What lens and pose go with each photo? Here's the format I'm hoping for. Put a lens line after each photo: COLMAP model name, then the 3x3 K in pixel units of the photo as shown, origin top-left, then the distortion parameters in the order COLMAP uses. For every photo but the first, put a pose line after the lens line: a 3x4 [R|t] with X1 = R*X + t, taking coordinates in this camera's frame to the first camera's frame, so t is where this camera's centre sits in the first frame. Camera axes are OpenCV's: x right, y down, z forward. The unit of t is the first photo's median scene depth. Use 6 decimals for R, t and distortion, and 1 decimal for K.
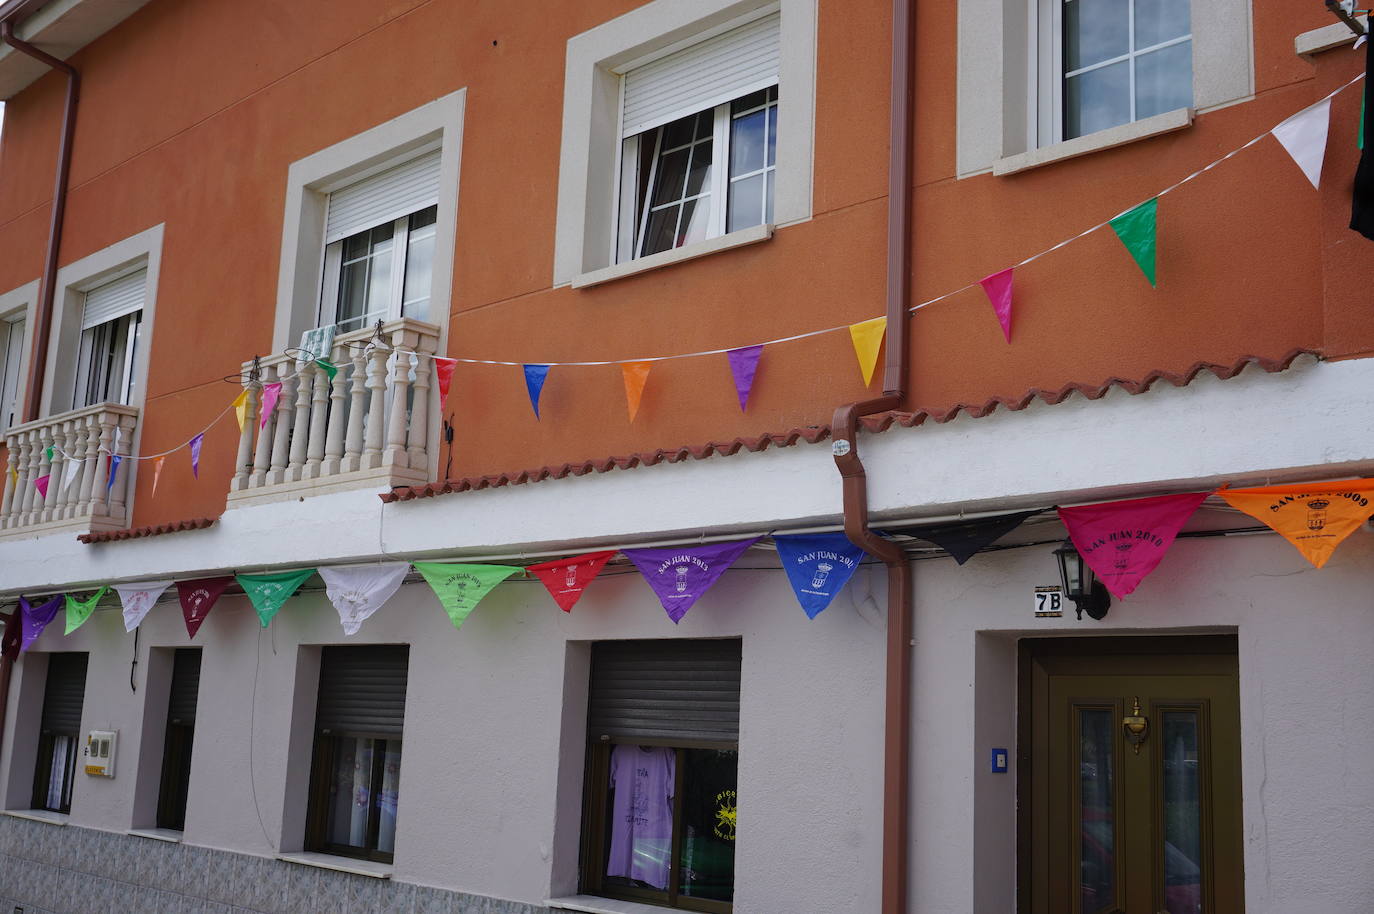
lens RADIAL K [[1526.1, 0, 687.0], [0, 1526.1, 457.0], [0, 0, 1]] dist [-0.075458, -0.017691]
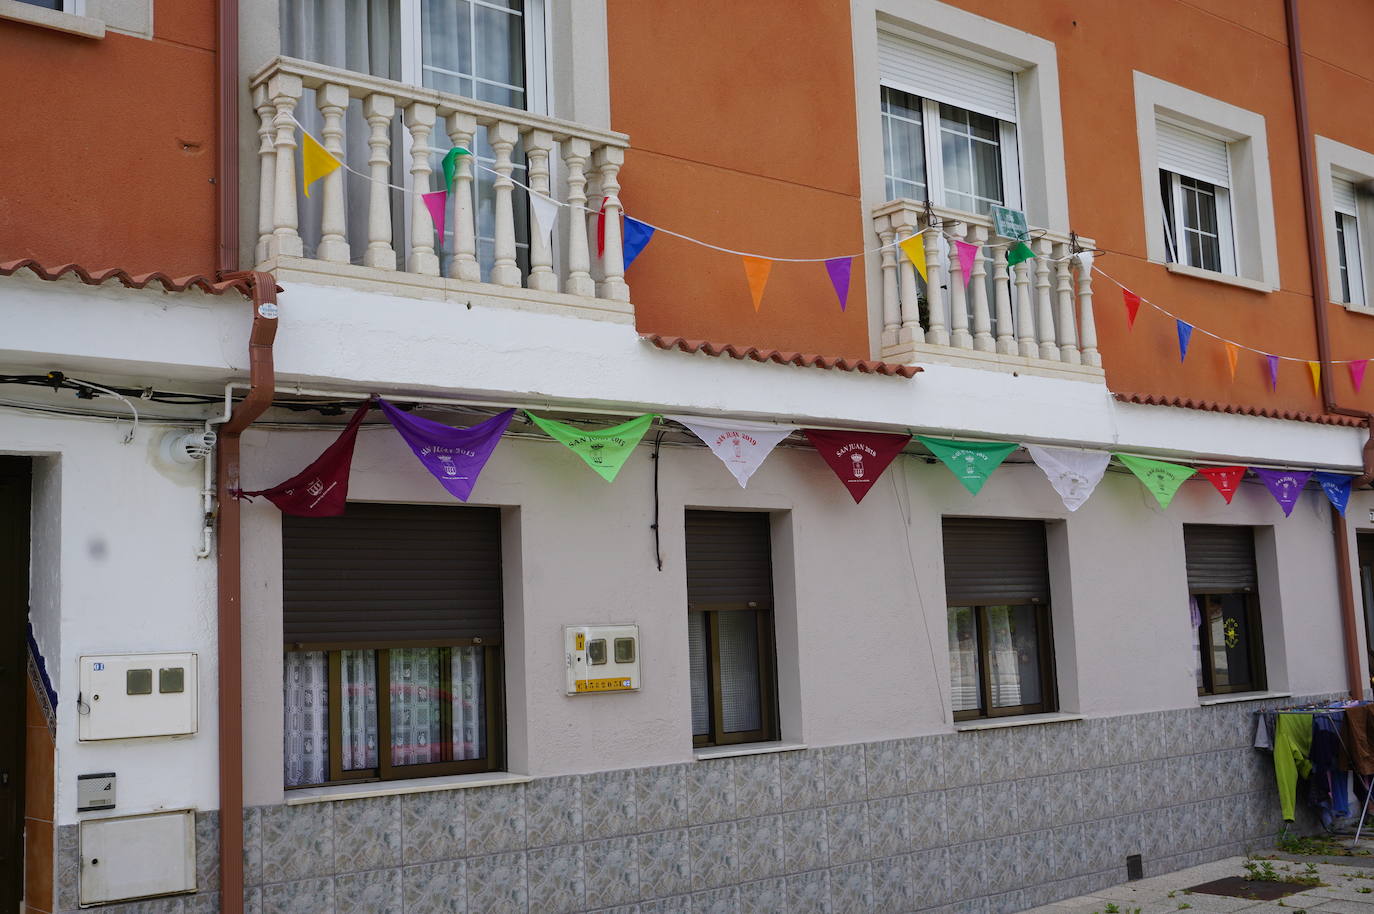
lens RADIAL K [[1145.6, 0, 731.5], [0, 1145.6, 478.6], [0, 0, 1]] dist [-0.043879, -0.003356]
pose [[0.235912, 0.053593, 0.970295, -1.147045], [-0.153249, 0.988036, -0.017313, 0.154243], [-0.959615, -0.144612, 0.241303, 1.092688]]
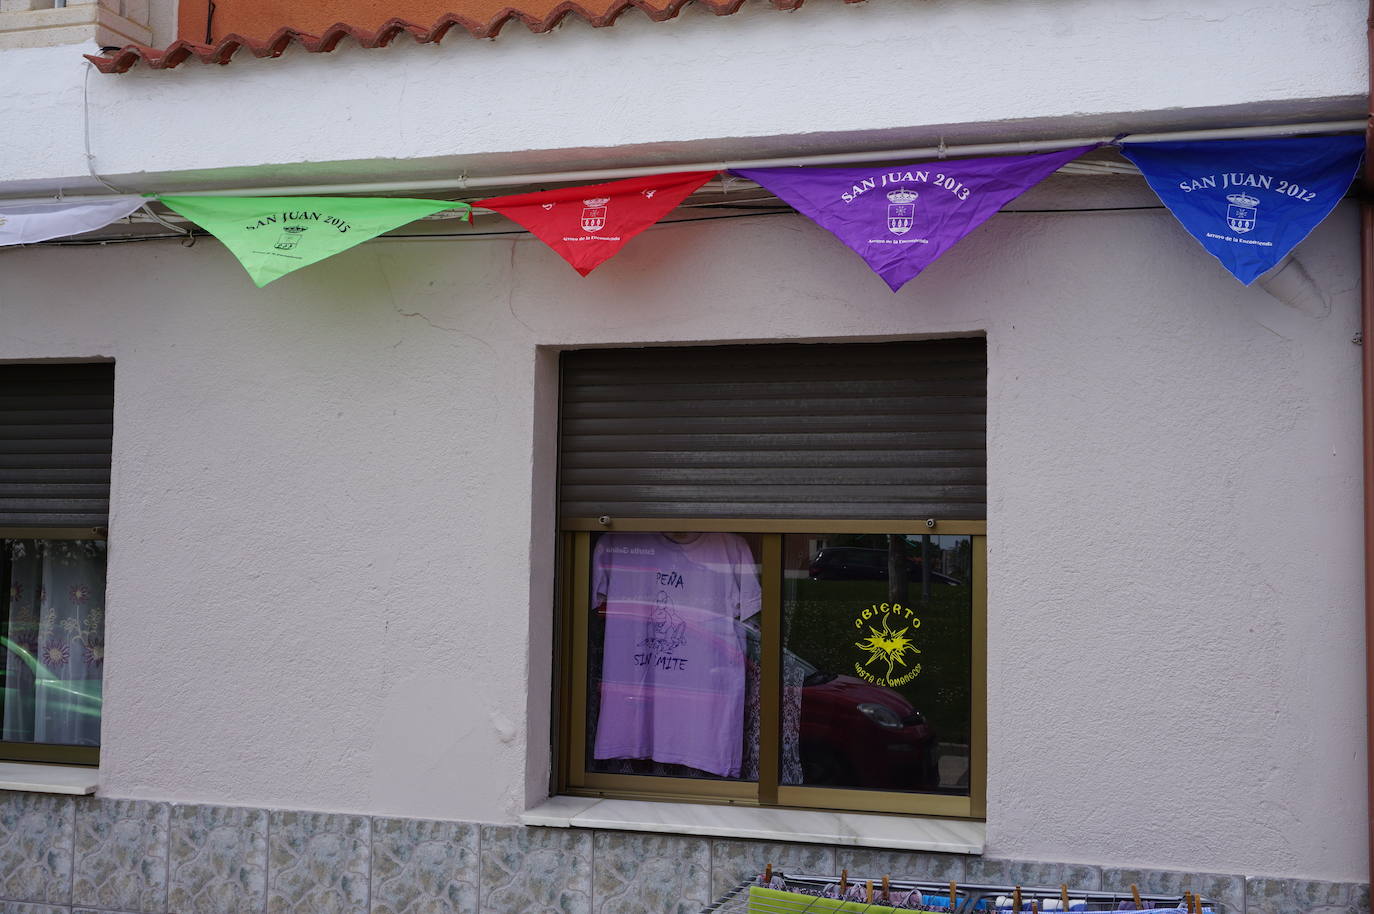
lens RADIAL K [[2051.0, 0, 687.0], [0, 2051.0, 457.0], [0, 0, 1]] dist [-0.001264, -0.014847]
pose [[0.920361, -0.022054, 0.390447, -0.300393], [-0.041692, 0.987185, 0.154037, 0.044522], [-0.388841, -0.158048, 0.907647, 0.300337]]
